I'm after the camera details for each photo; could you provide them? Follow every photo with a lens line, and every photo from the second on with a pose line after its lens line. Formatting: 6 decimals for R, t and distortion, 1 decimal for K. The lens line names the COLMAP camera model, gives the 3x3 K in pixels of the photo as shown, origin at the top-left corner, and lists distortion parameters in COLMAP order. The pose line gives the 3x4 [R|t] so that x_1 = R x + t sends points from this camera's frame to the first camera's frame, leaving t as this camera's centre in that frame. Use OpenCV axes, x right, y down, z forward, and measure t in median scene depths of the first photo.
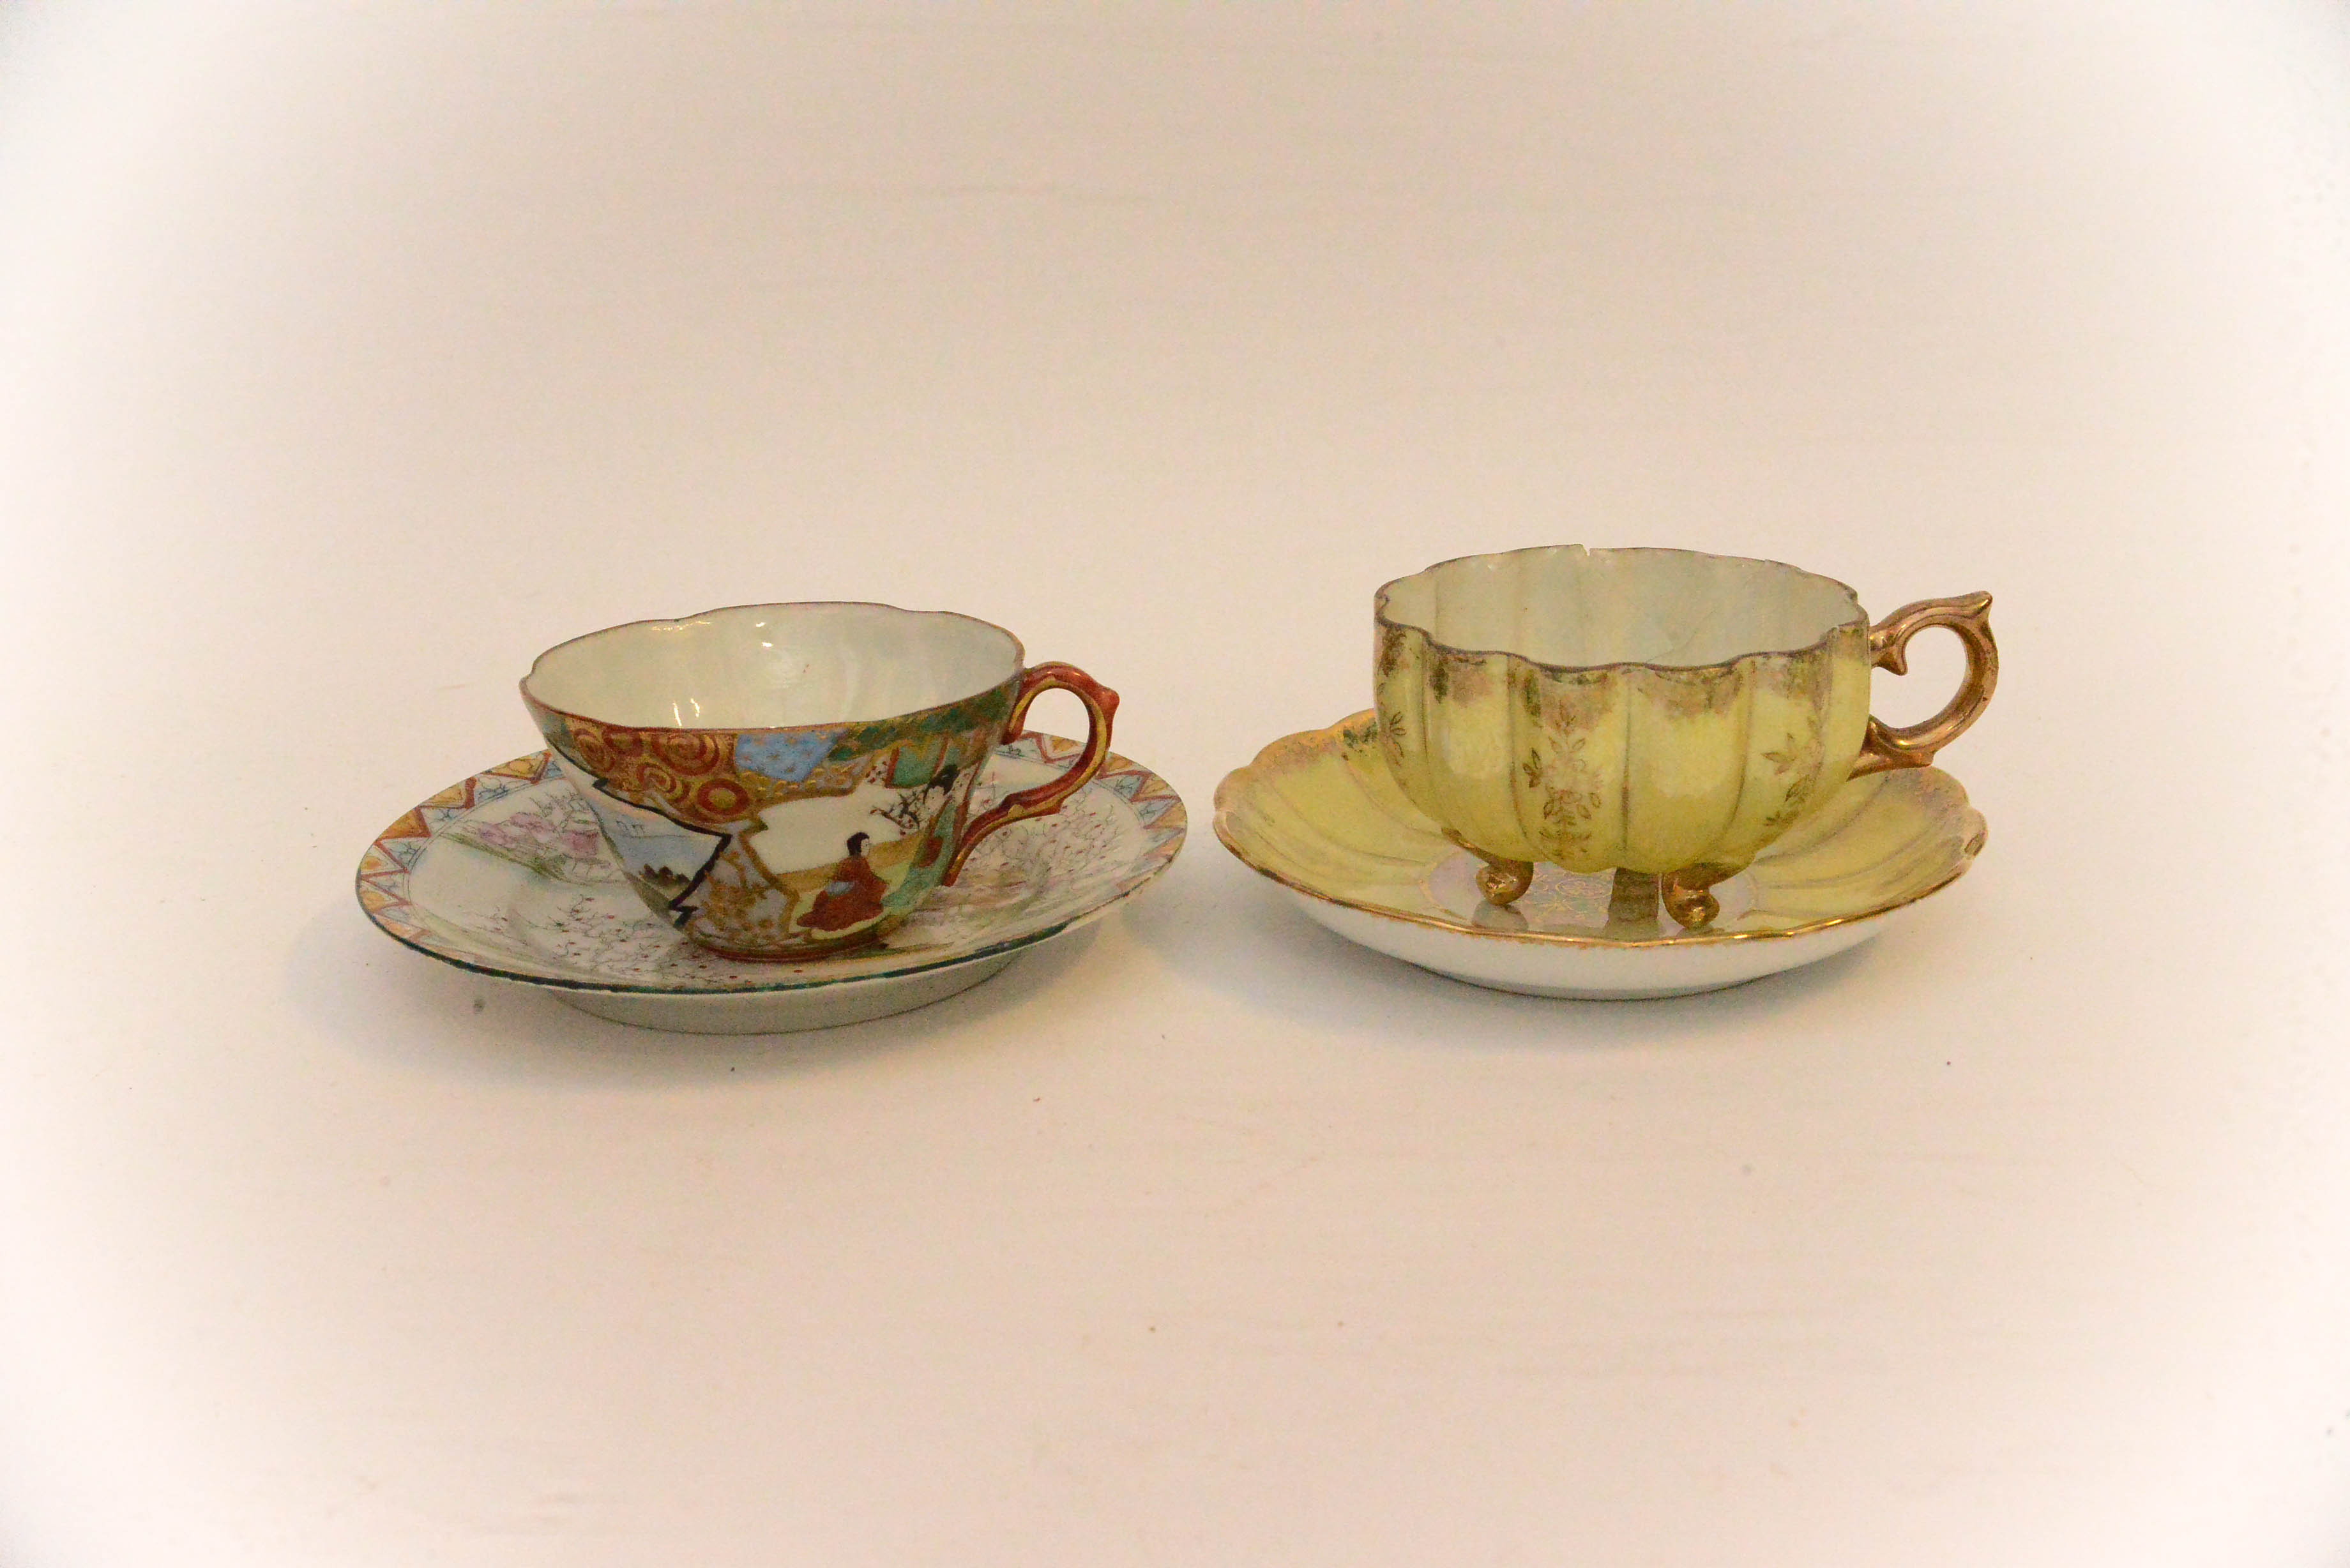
lens RADIAL K [[3112.4, 0, 1175.0], [0, 3112.4, 784.0], [0, 0, 1]] dist [0.023388, 0.008326]
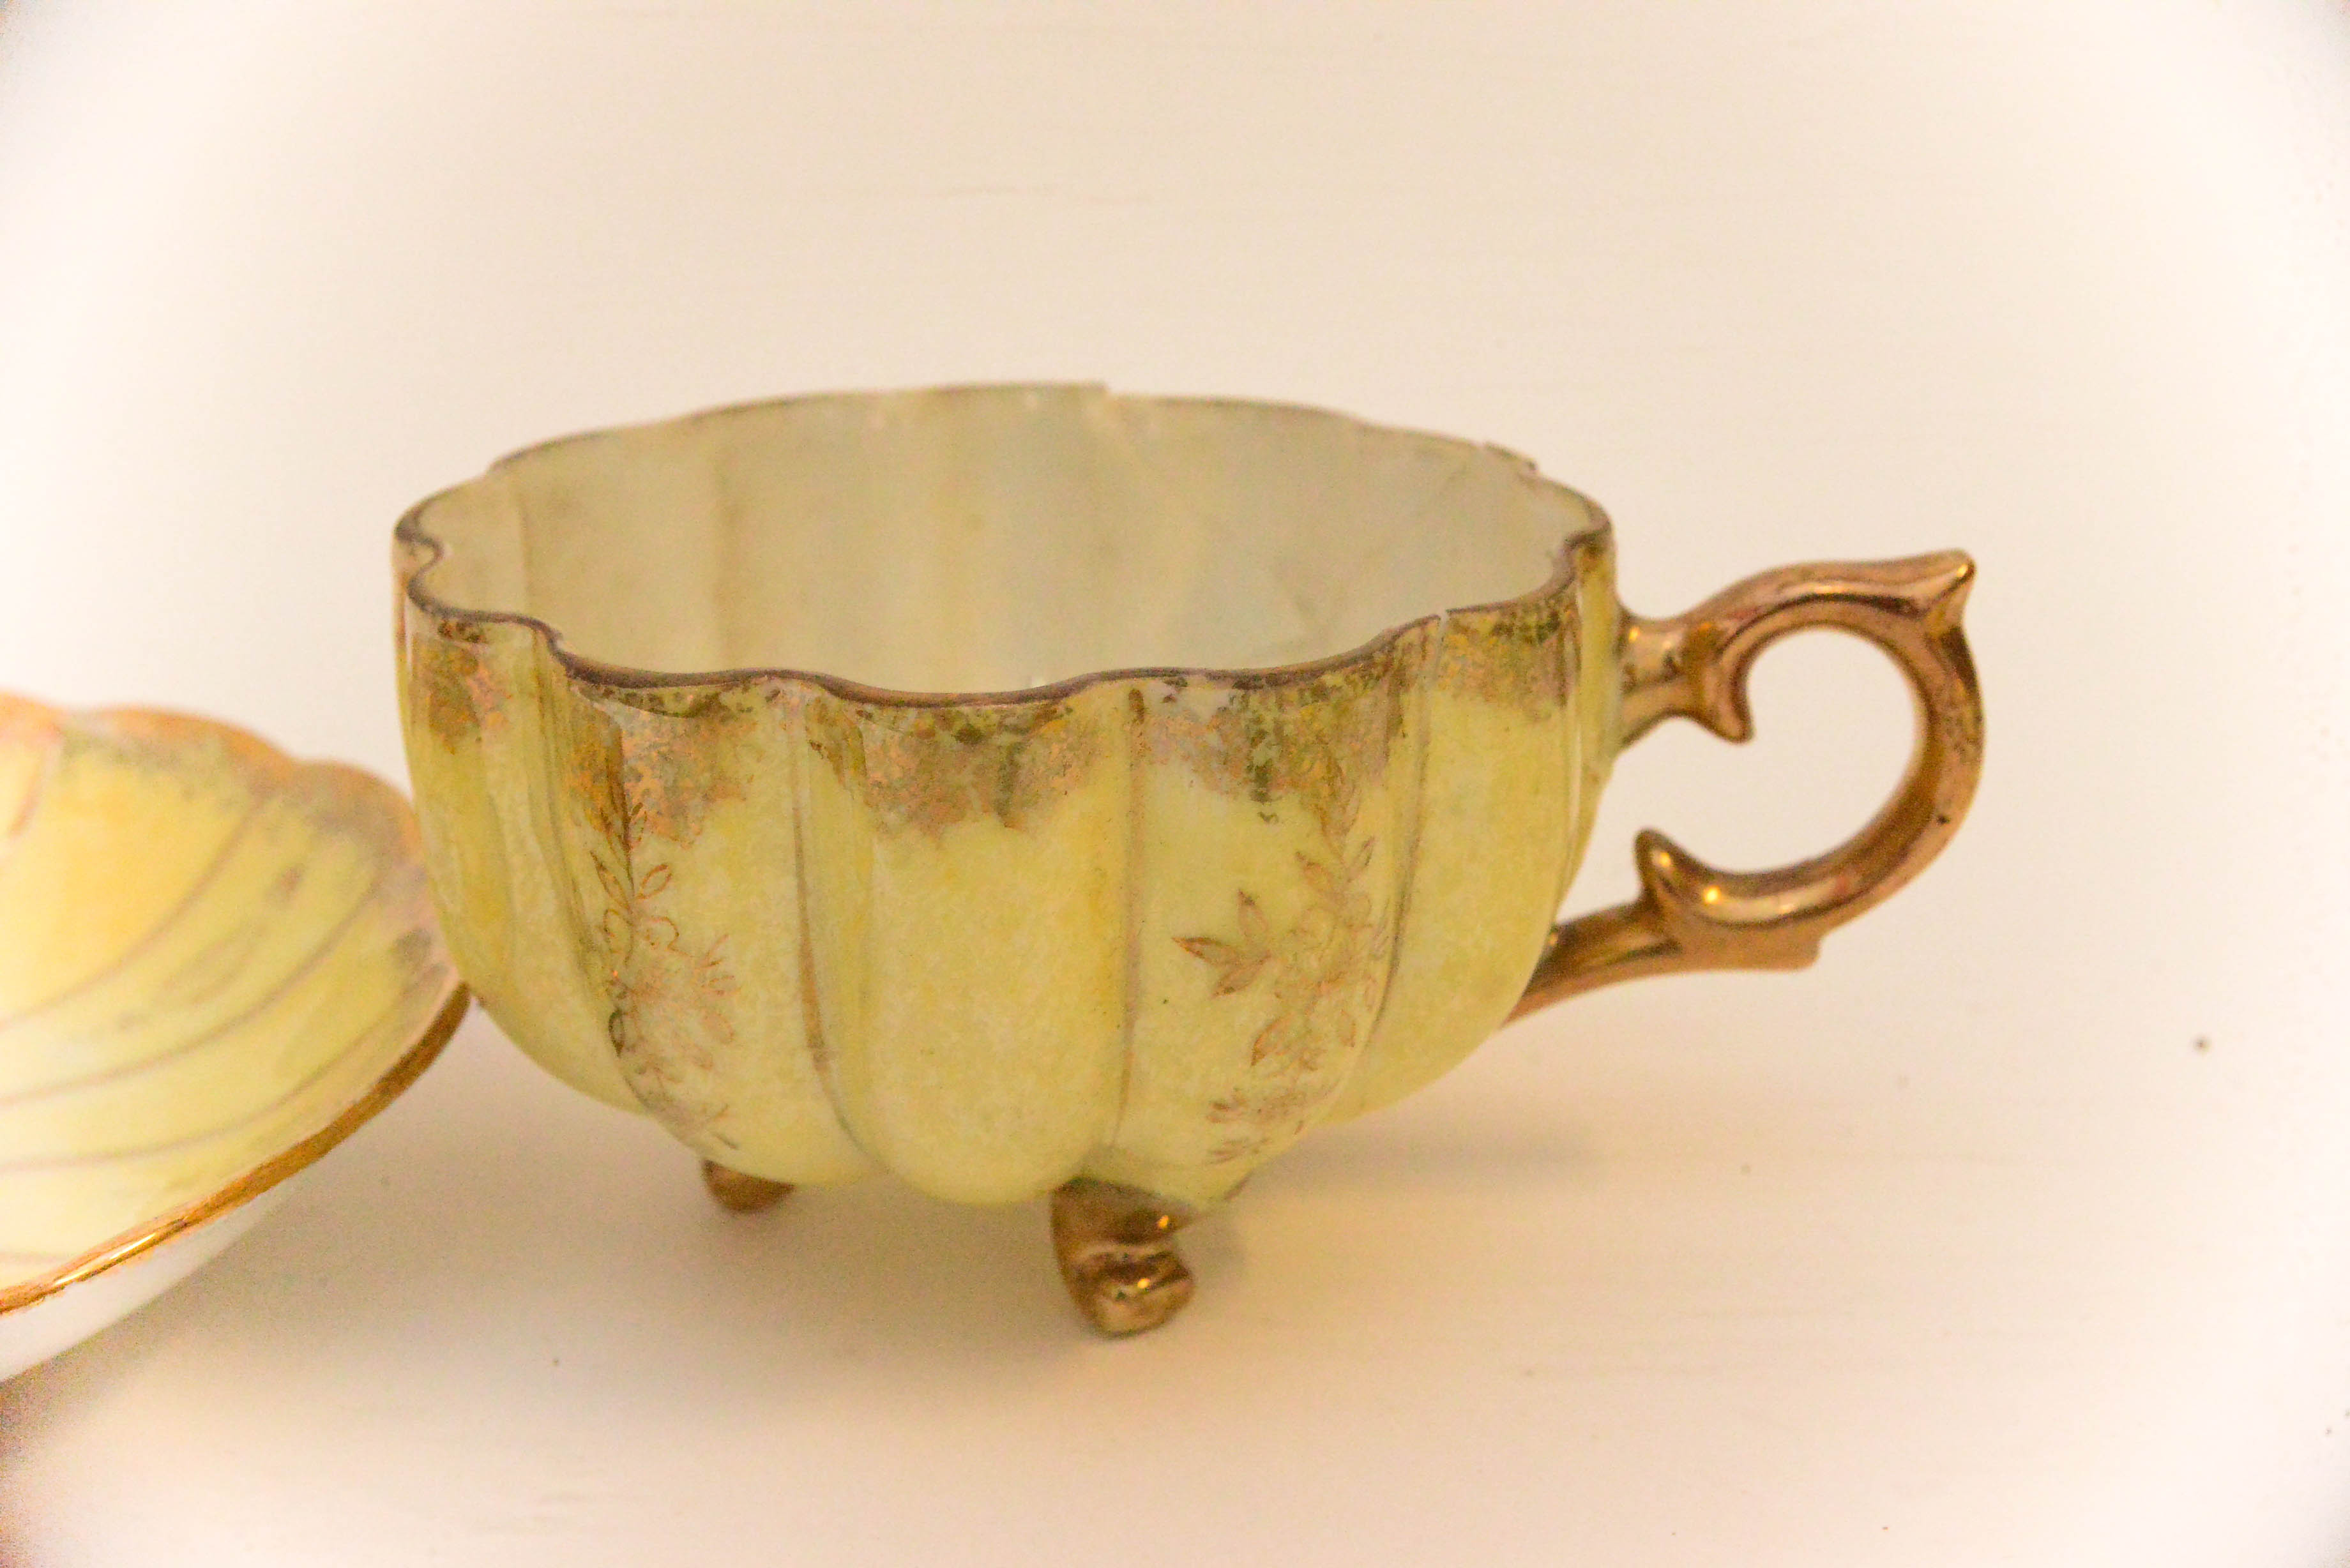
lens RADIAL K [[3416.3, 0, 1175.0], [0, 3416.3, 784.0], [0, 0, 1]] dist [0.027905, 0.080537]
pose [[0.982325, 0.078839, -0.169772, 0.257136], [-0.075211, 0.996783, 0.027710, -0.039660], [0.171410, -0.014452, 0.985094, 0.596467]]
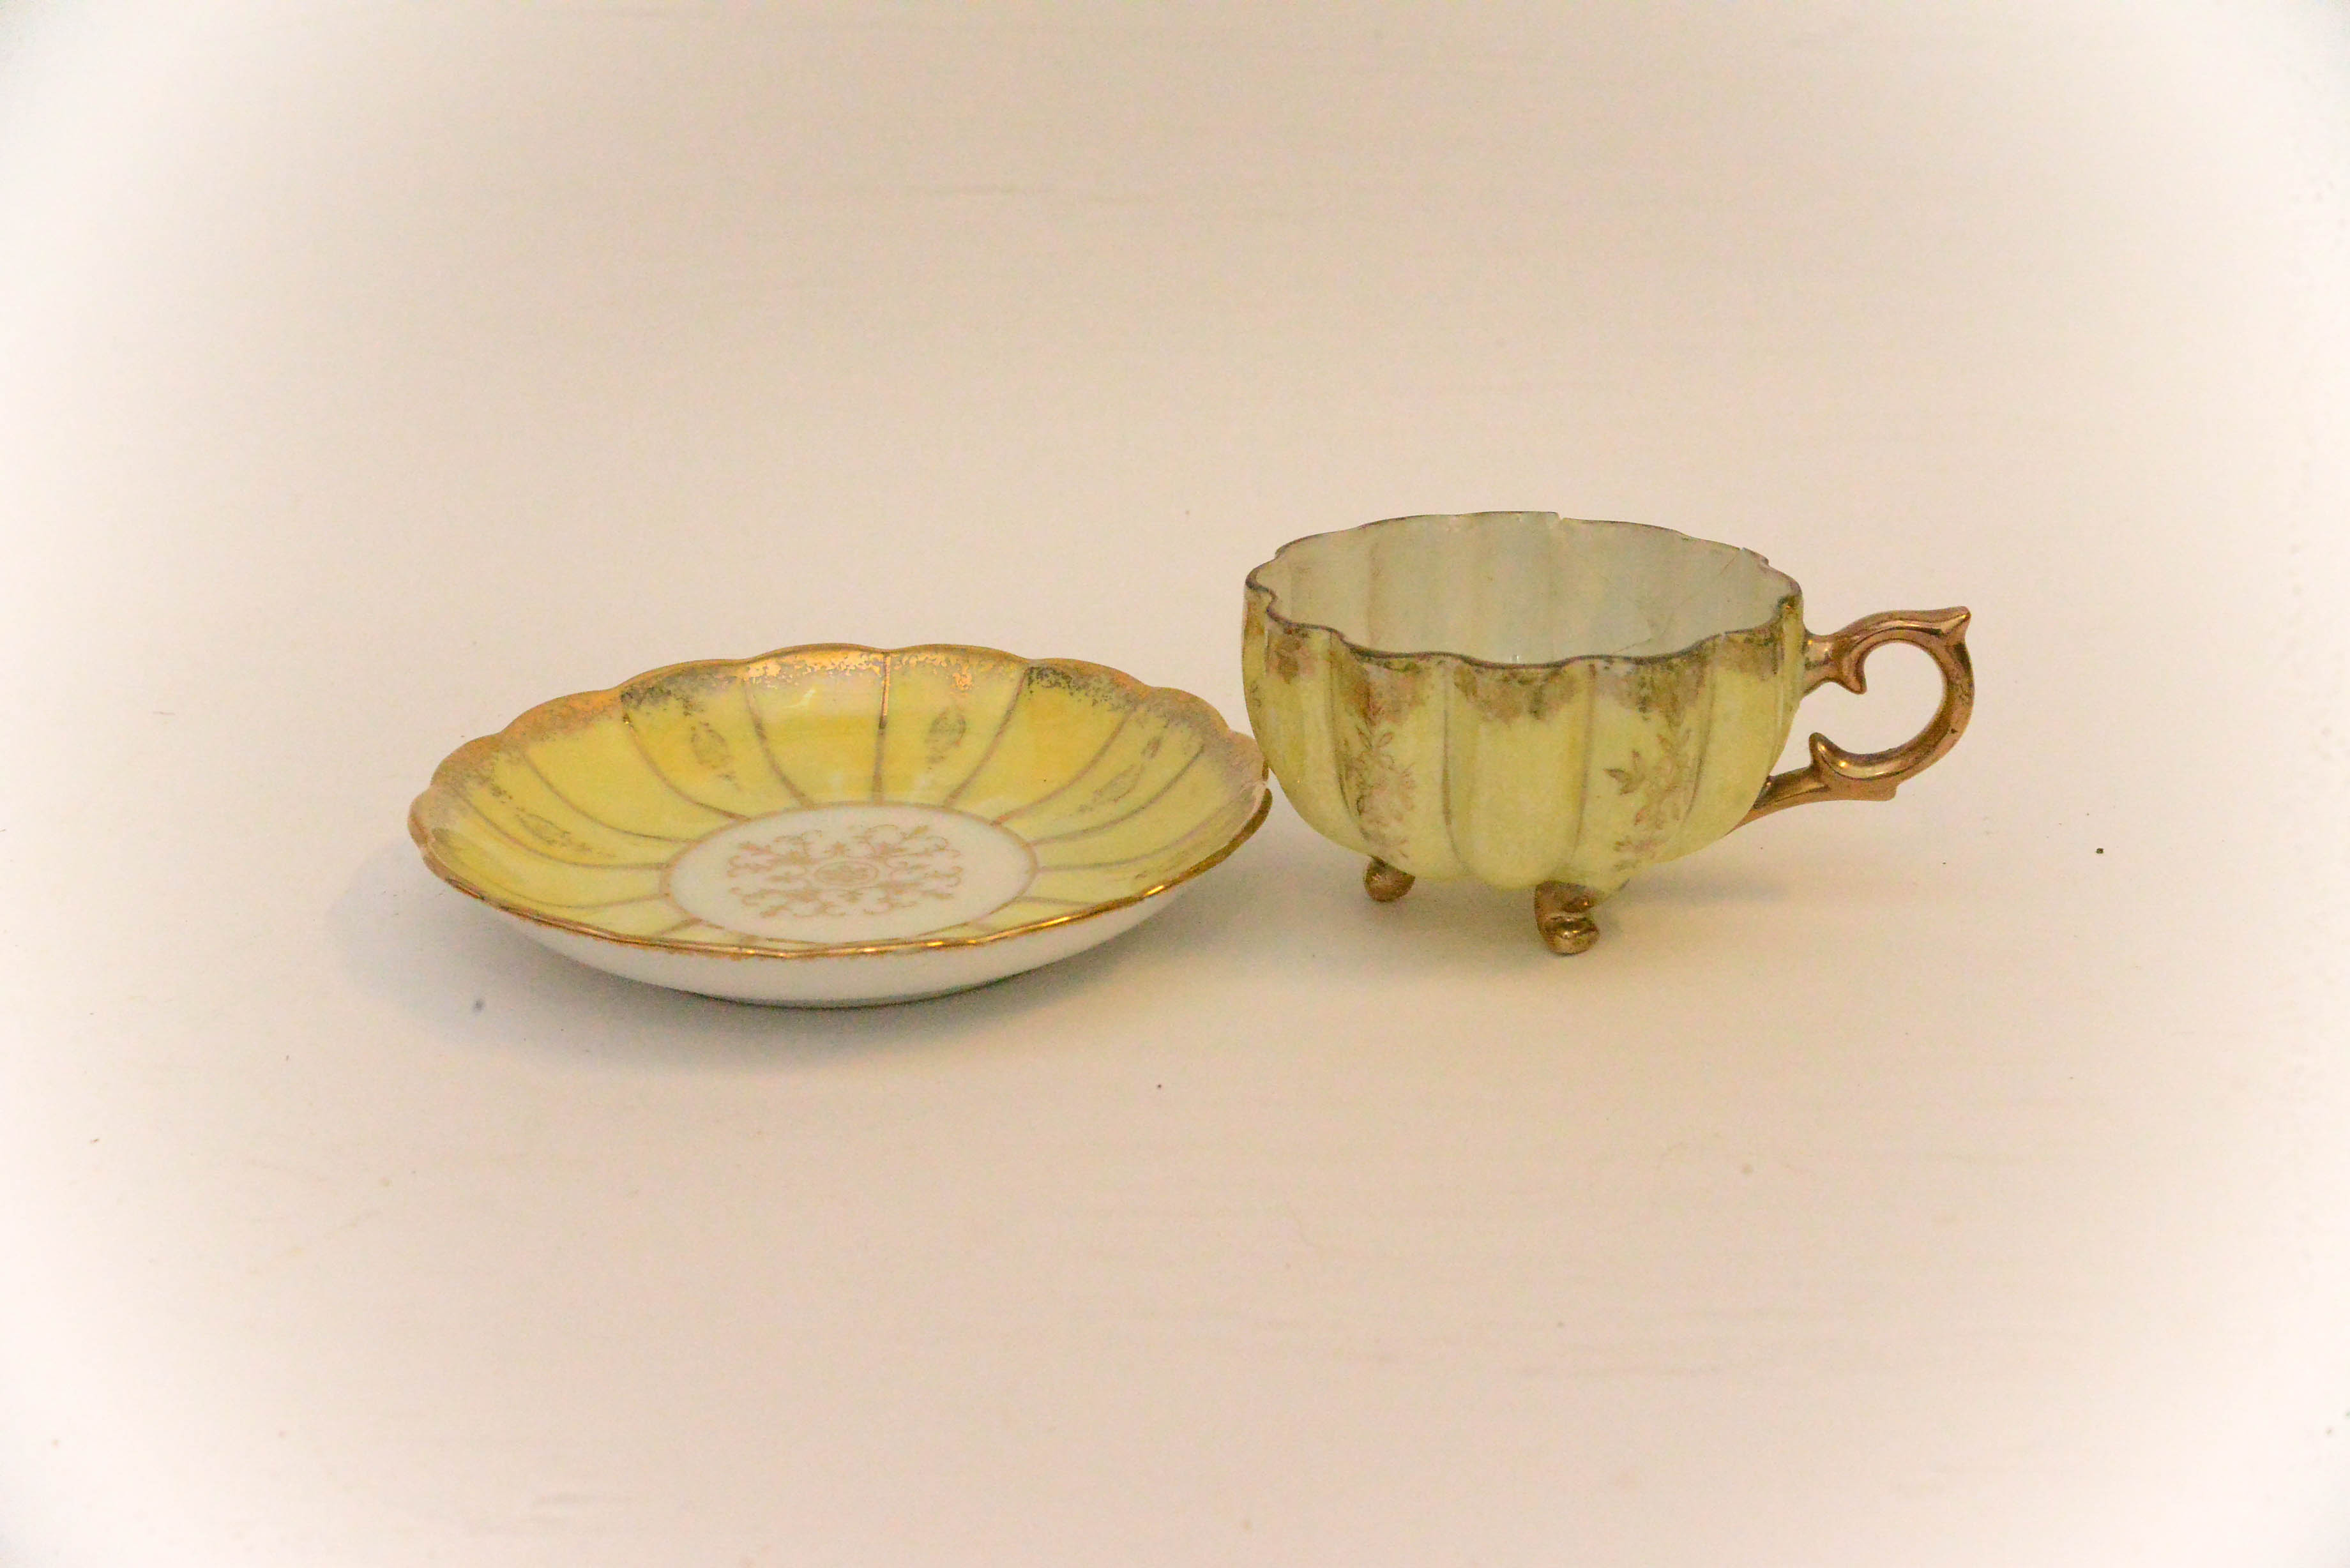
lens RADIAL K [[3112.4, 0, 1175.0], [0, 3112.4, 784.0], [0, 0, 1]] dist [0.023388, 0.008326]
pose [[0.961263, 0.106690, -0.254146, 0.296569], [-0.096810, 0.993990, 0.051109, -0.039032], [0.258072, -0.024526, 0.965814, 0.117730]]
